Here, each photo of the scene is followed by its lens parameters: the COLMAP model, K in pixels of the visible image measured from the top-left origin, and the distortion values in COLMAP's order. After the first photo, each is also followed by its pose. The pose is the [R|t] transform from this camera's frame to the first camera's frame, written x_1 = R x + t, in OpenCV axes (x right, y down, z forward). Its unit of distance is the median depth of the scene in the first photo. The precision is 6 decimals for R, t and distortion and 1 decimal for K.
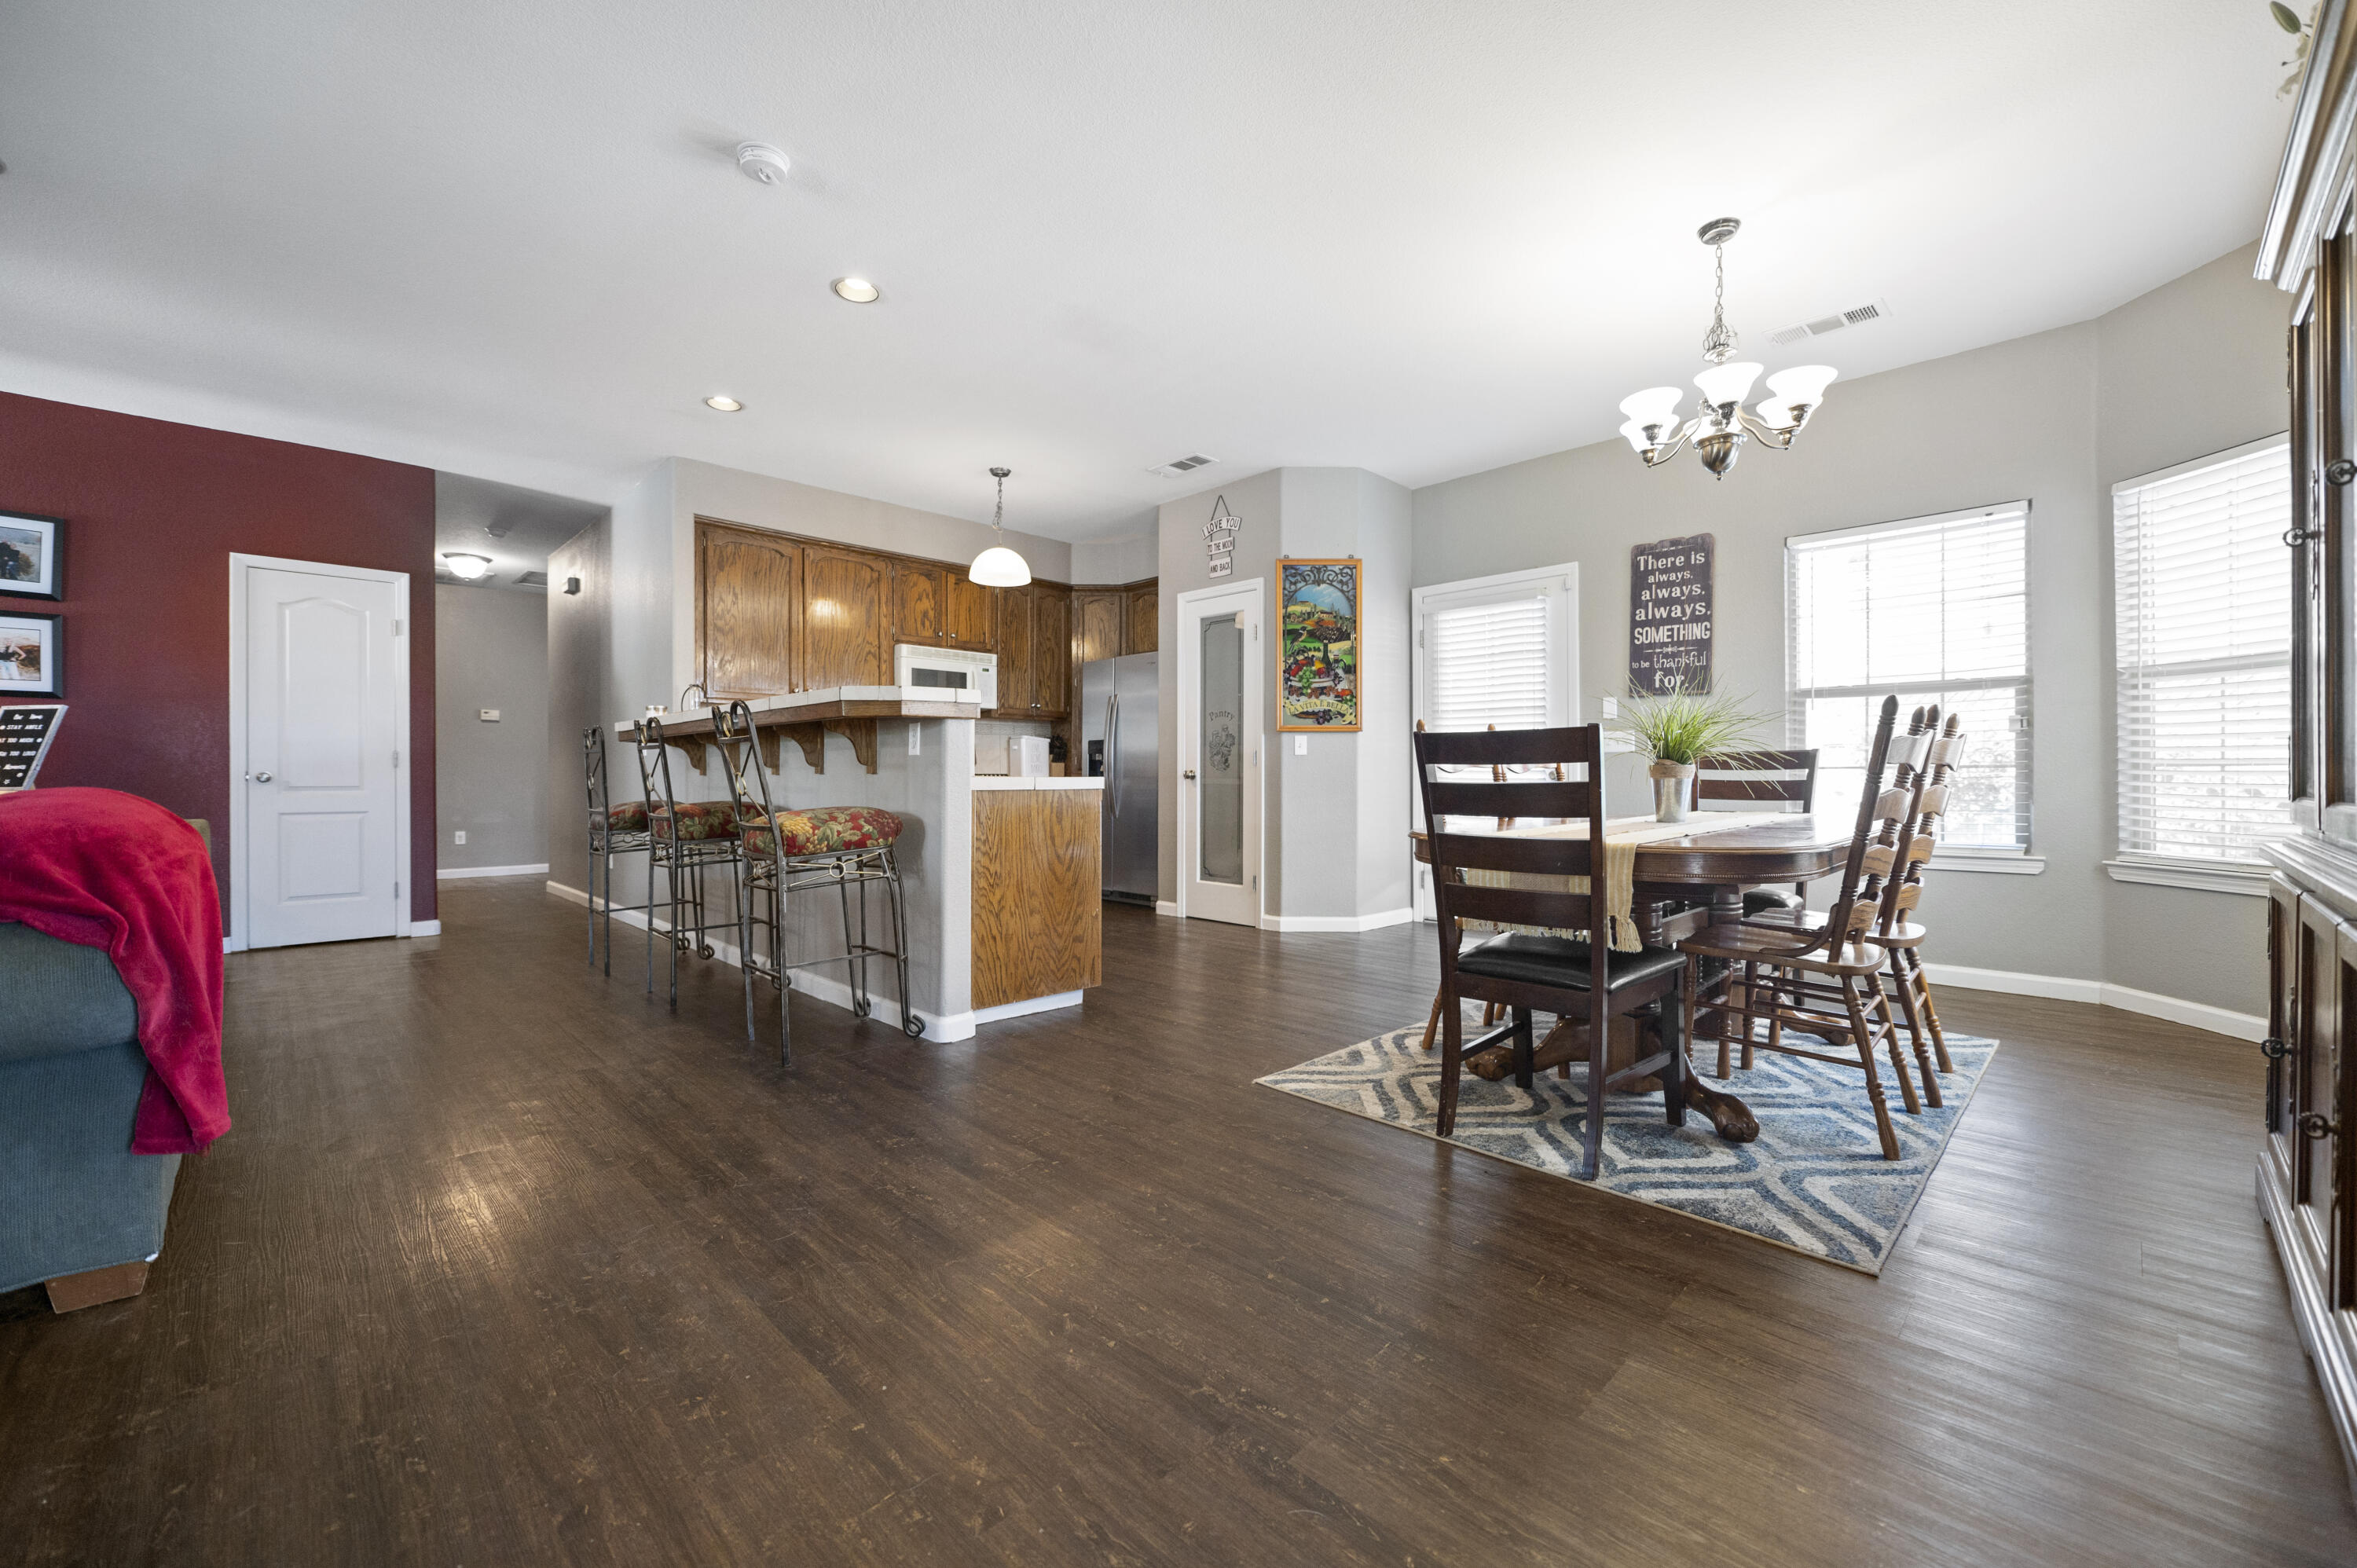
lens RADIAL K [[931.4, 0, 1185.2], [0, 931.4, 781.3], [0, 0, 1]] dist [-0.006845, -0.000111]
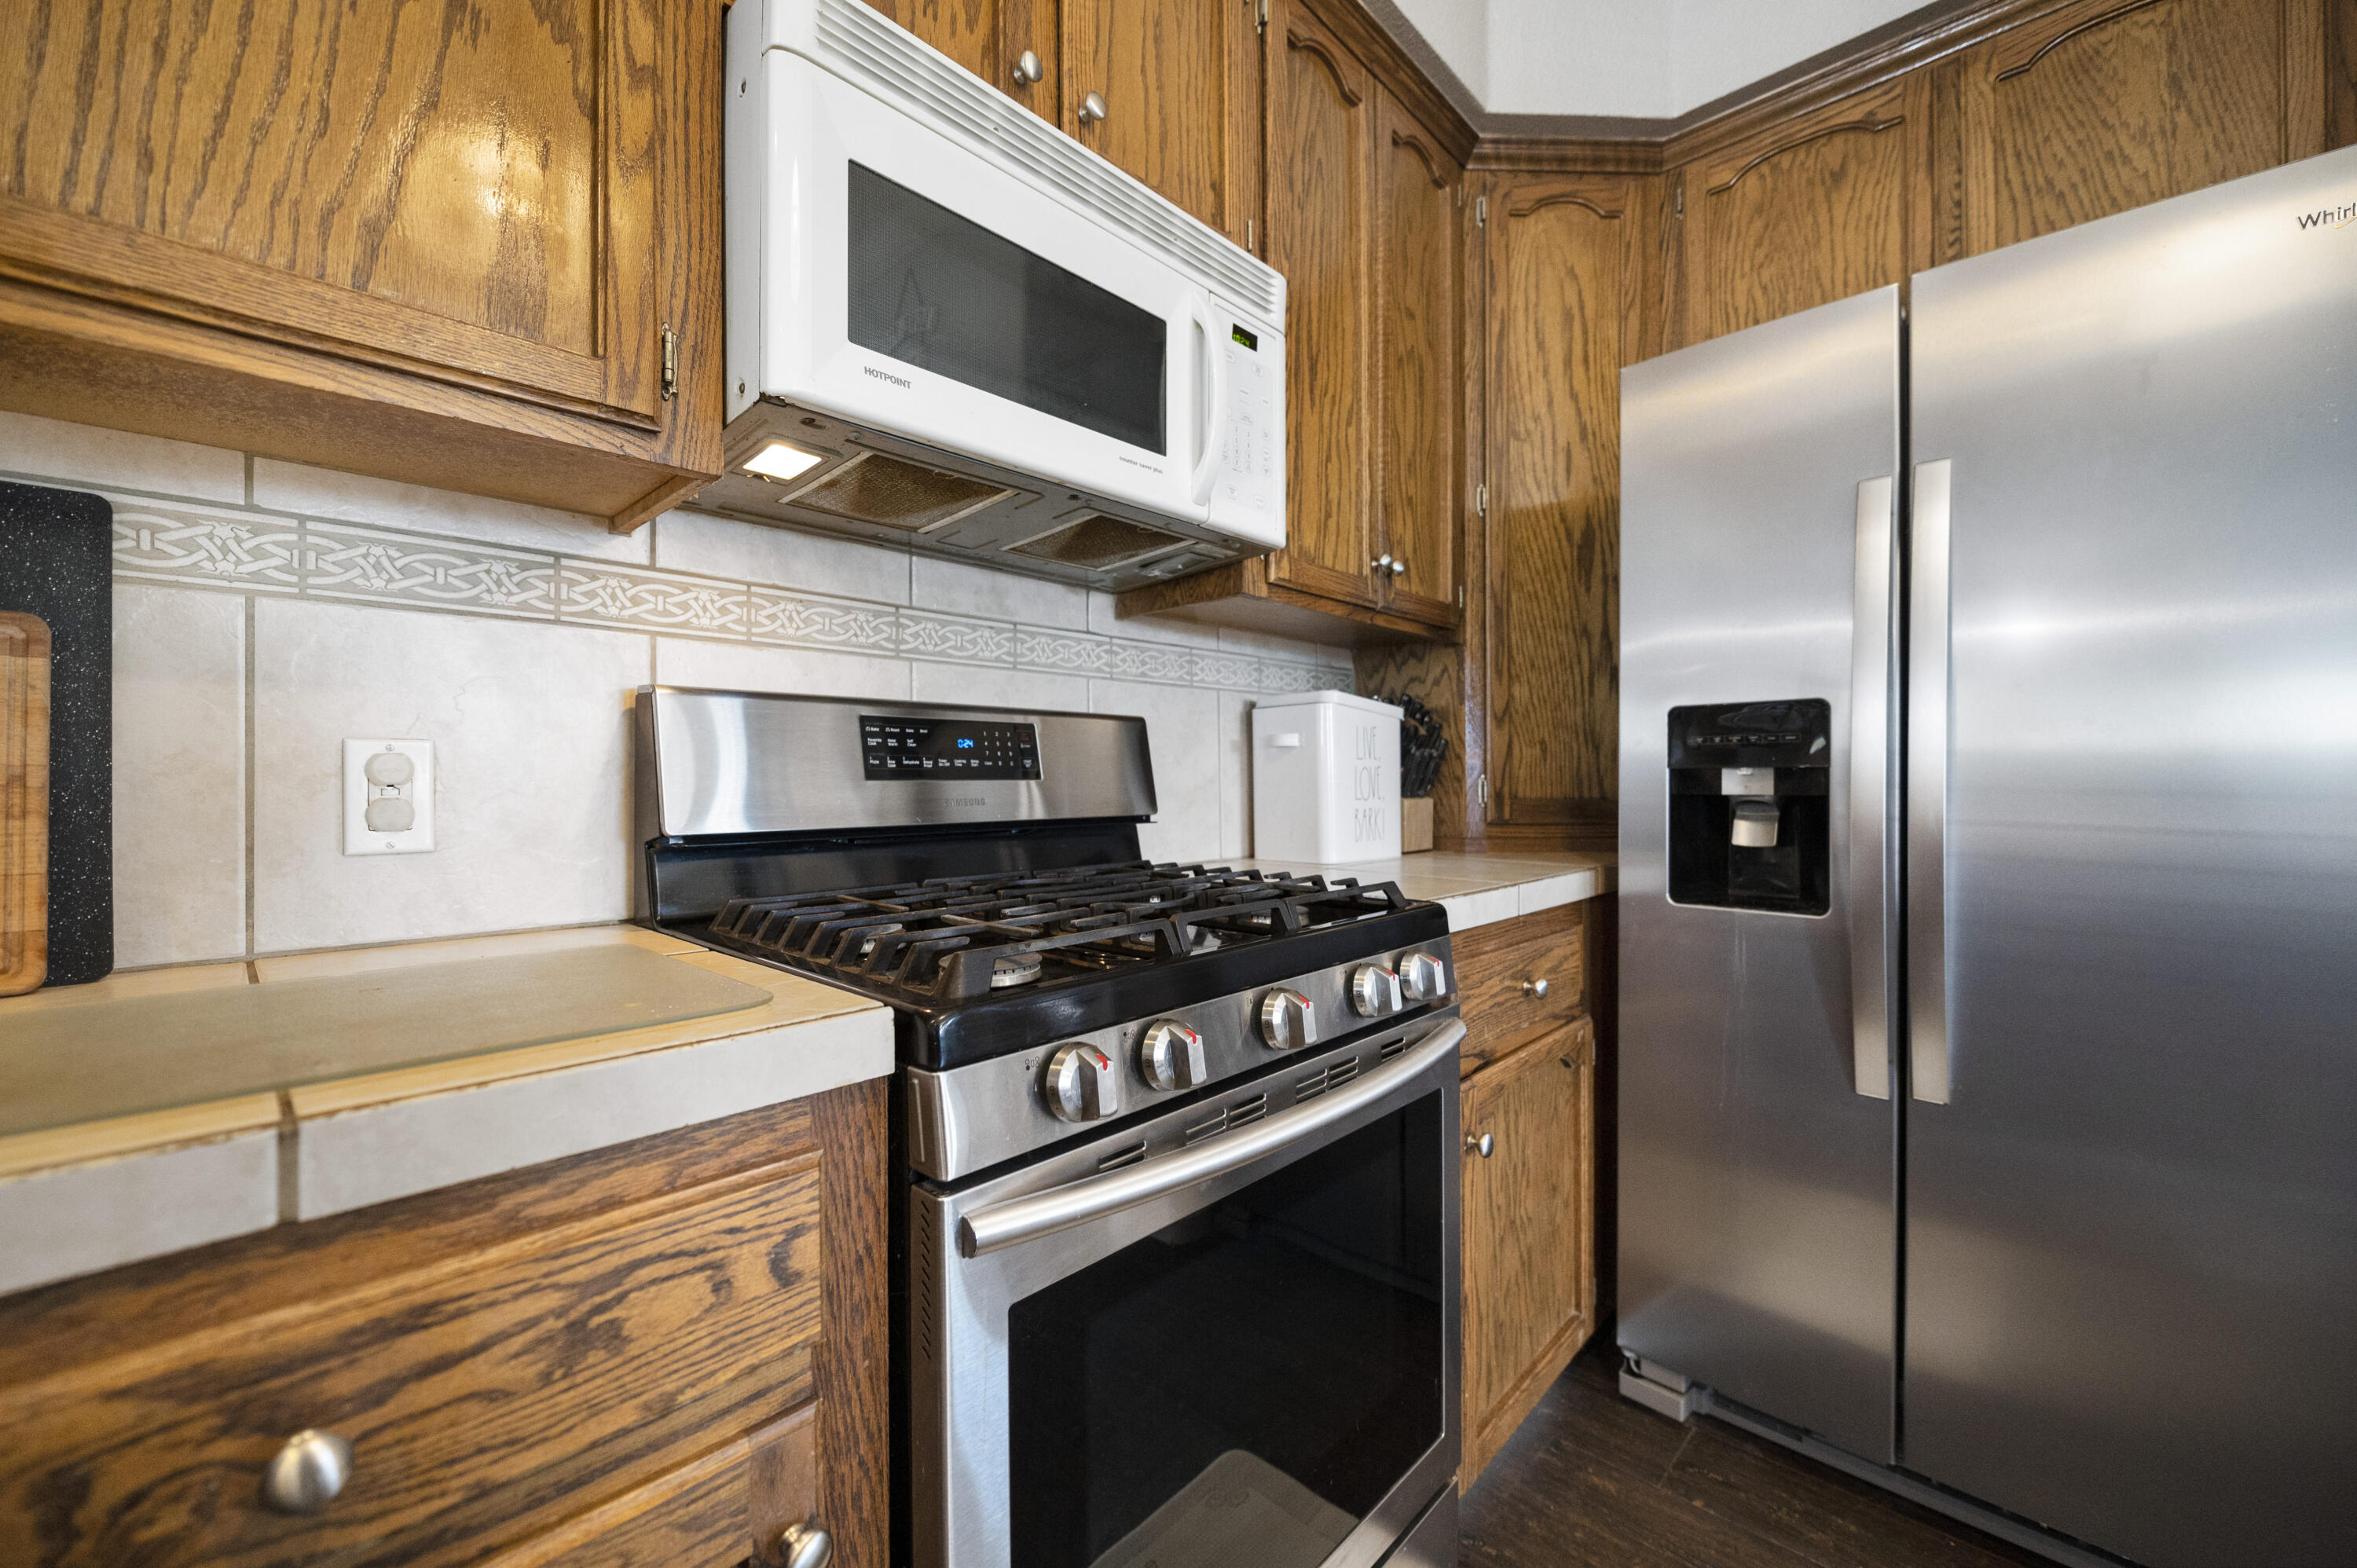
lens RADIAL K [[931.4, 0, 1185.2], [0, 931.4, 781.3], [0, 0, 1]] dist [-0.006845, -0.000111]
pose [[0.999155, -0.000324, 0.041089, -0.229273], [0.000310, 1.000000, 0.000341, -0.026748], [-0.041089, -0.000328, 0.999155, 0.788600]]
